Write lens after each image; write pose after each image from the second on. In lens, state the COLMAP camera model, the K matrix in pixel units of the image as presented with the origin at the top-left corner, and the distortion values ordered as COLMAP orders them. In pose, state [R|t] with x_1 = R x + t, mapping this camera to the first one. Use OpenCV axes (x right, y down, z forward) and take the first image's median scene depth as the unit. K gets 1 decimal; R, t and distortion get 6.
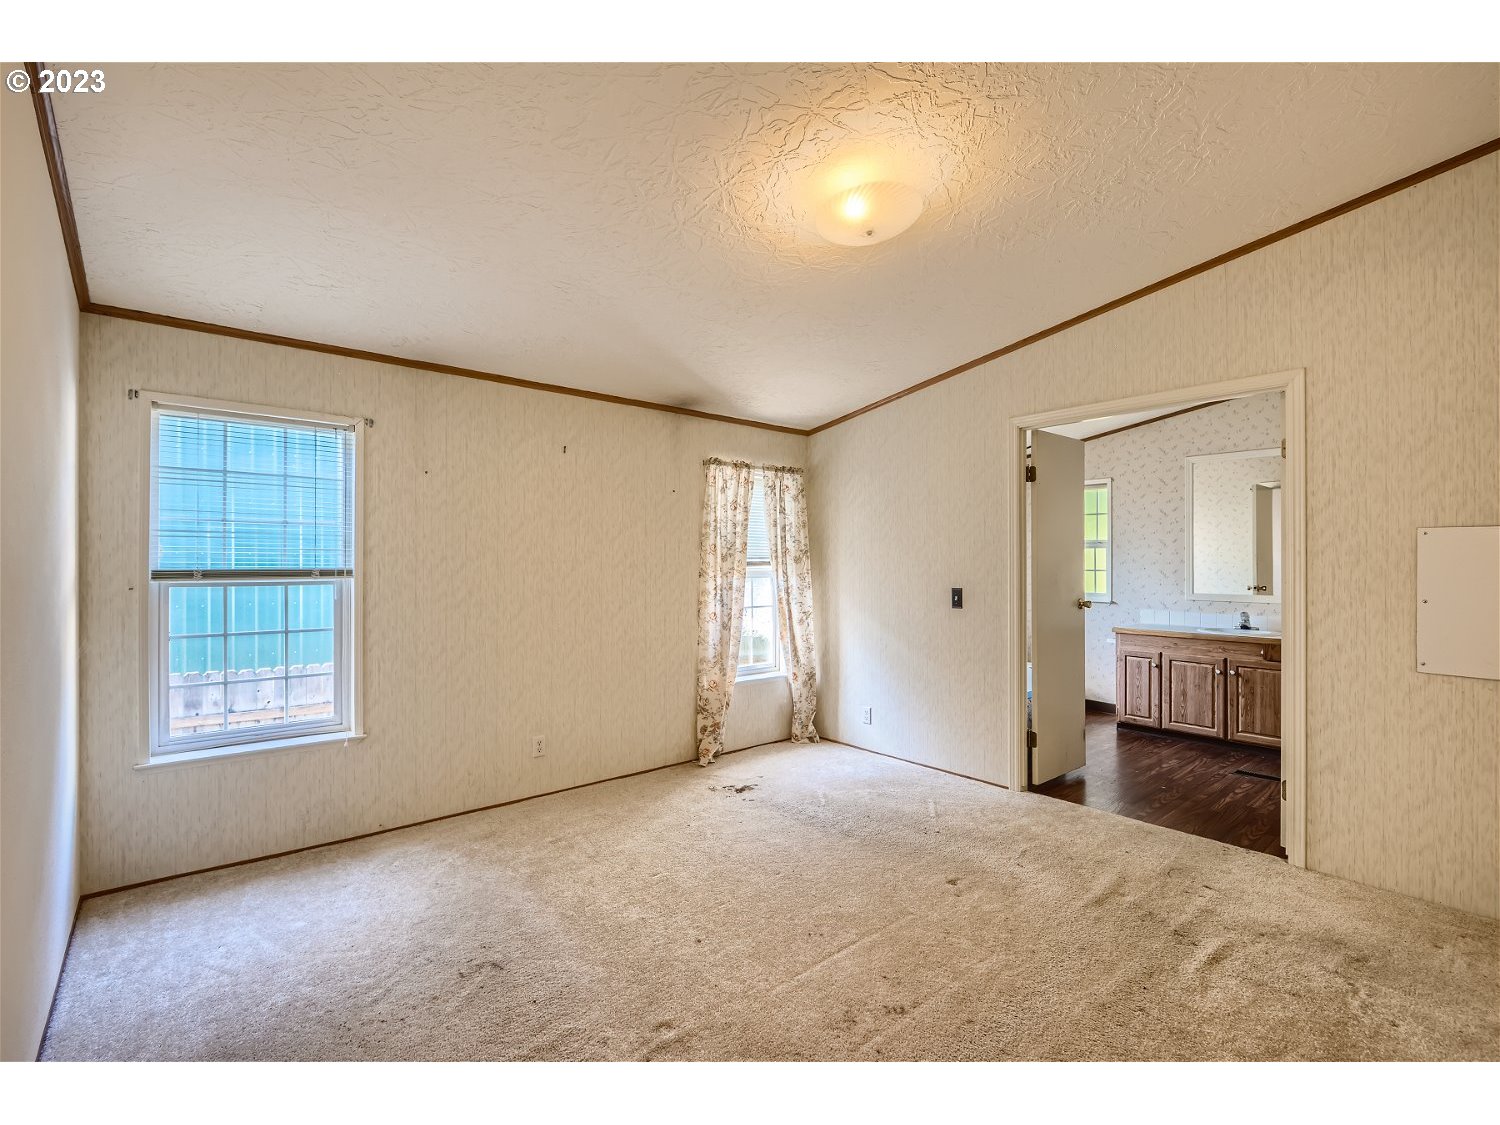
lens RADIAL K [[715.4, 0, 743.3], [0, 715.4, 561.6], [0, 0, 1]] dist [-0.001008, -0.001082]
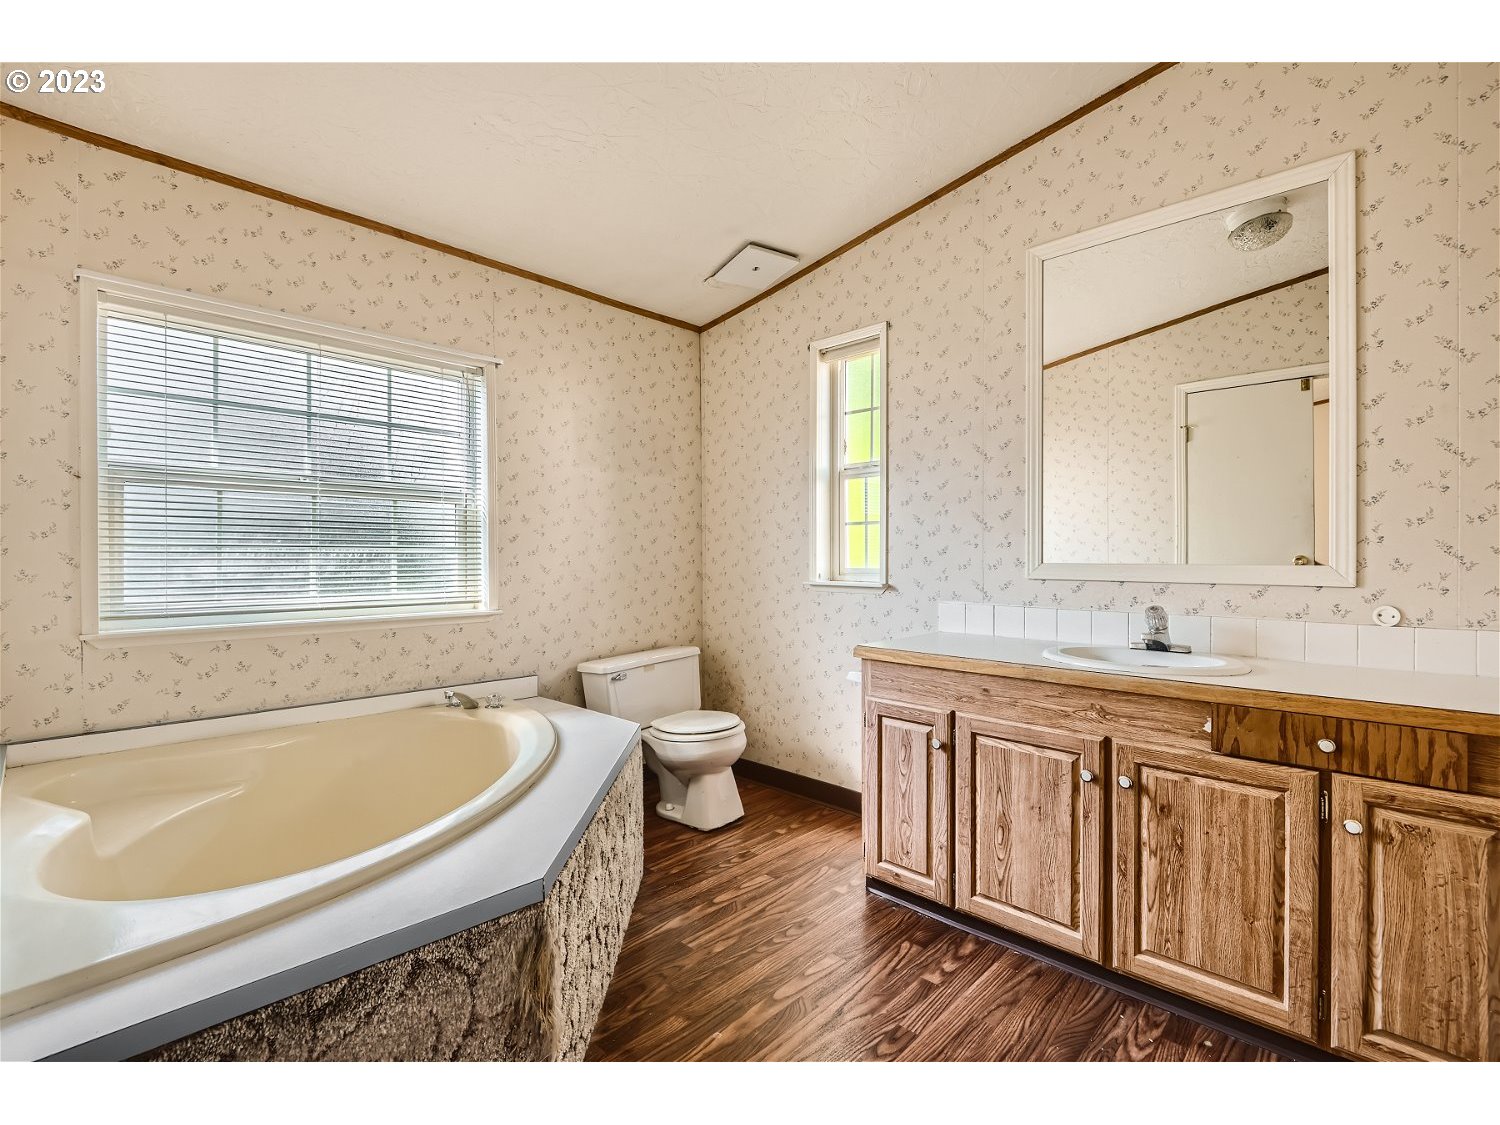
lens RADIAL K [[715.4, 0, 755.4], [0, 715.4, 560.9], [0, 0, 1]] dist [-0.001008, -0.001082]
pose [[0.992124, 0.002491, 0.125232, 0.442254], [-0.003276, 0.999976, 0.006061, 0.044629], [-0.125214, -0.006424, 0.992109, 0.649035]]
